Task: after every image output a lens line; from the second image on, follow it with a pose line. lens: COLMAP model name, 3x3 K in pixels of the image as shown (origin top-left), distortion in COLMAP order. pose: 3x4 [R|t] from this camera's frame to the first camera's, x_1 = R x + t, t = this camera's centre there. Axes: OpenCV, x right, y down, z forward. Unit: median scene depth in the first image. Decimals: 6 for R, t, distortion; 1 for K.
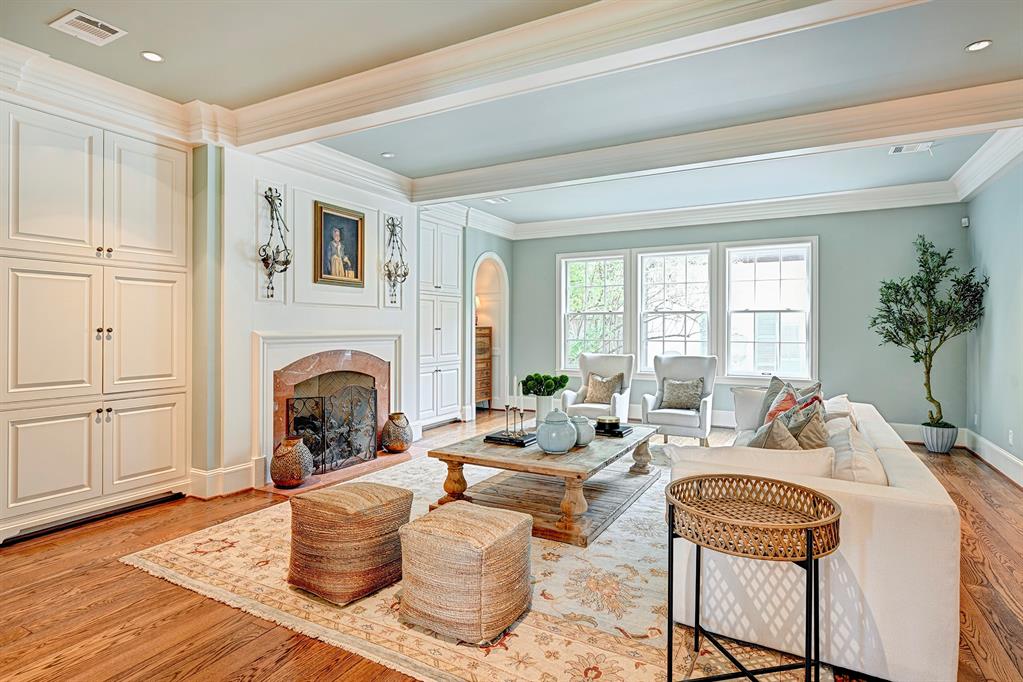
lens RADIAL K [[524.5, 0, 521.7], [0, 524.5, 328.2], [0, 0, 1]] dist [0.000104, 0.000268]
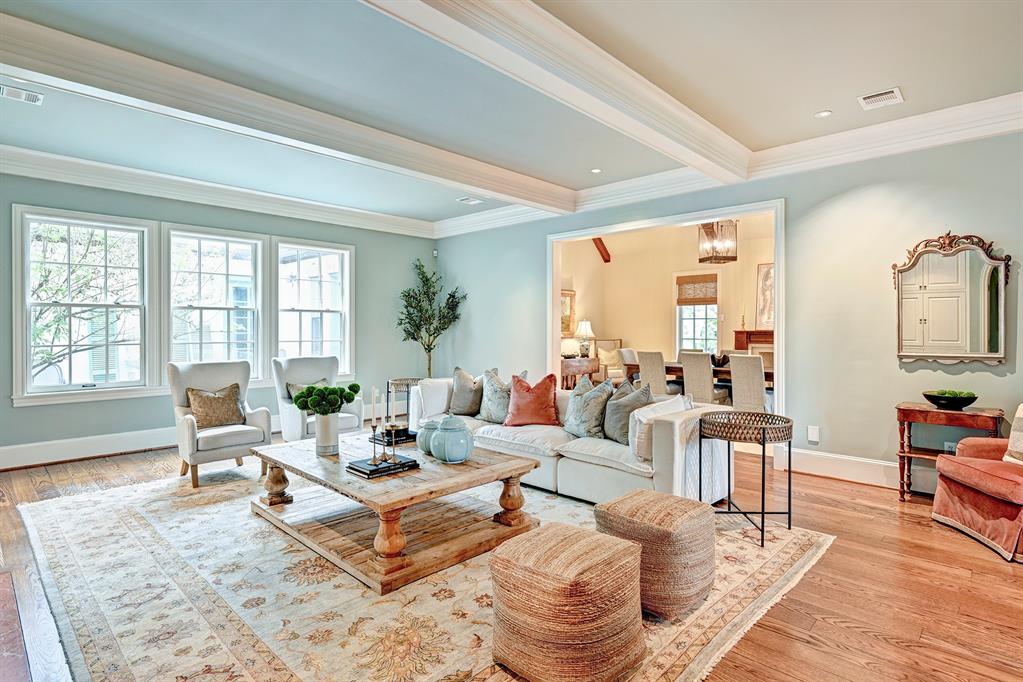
lens RADIAL K [[524.5, 0, 521.7], [0, 524.5, 328.2], [0, 0, 1]] dist [0.000104, 0.000268]
pose [[0.279041, -0.002042, 0.960277, -0.397201], [0.000621, 0.999998, 0.001946, -0.000387], [-0.960279, 0.000053, 0.279041, 0.314463]]
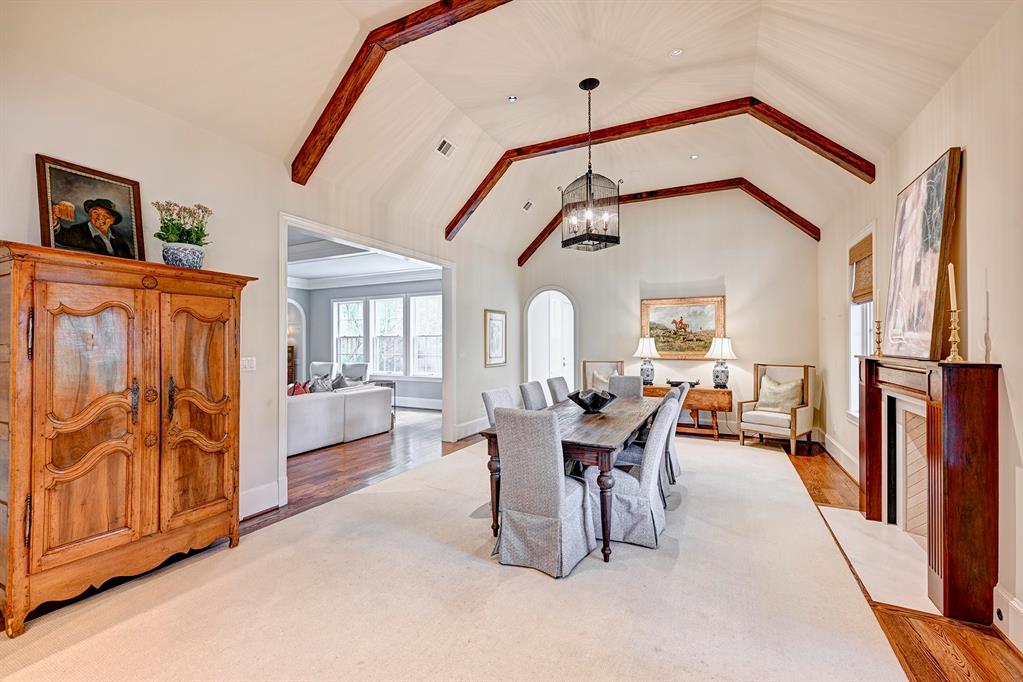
lens RADIAL K [[422.7, 0, 511.5], [0, 422.7, 341.0], [0, 0, 1]] dist [-0.014040, 0.000047]
pose [[0.999941, -0.004236, 0.010052, 0.704460], [0.004295, 0.999974, -0.005847, -0.007629], [-0.010027, 0.005890, 0.999932, -0.317874]]
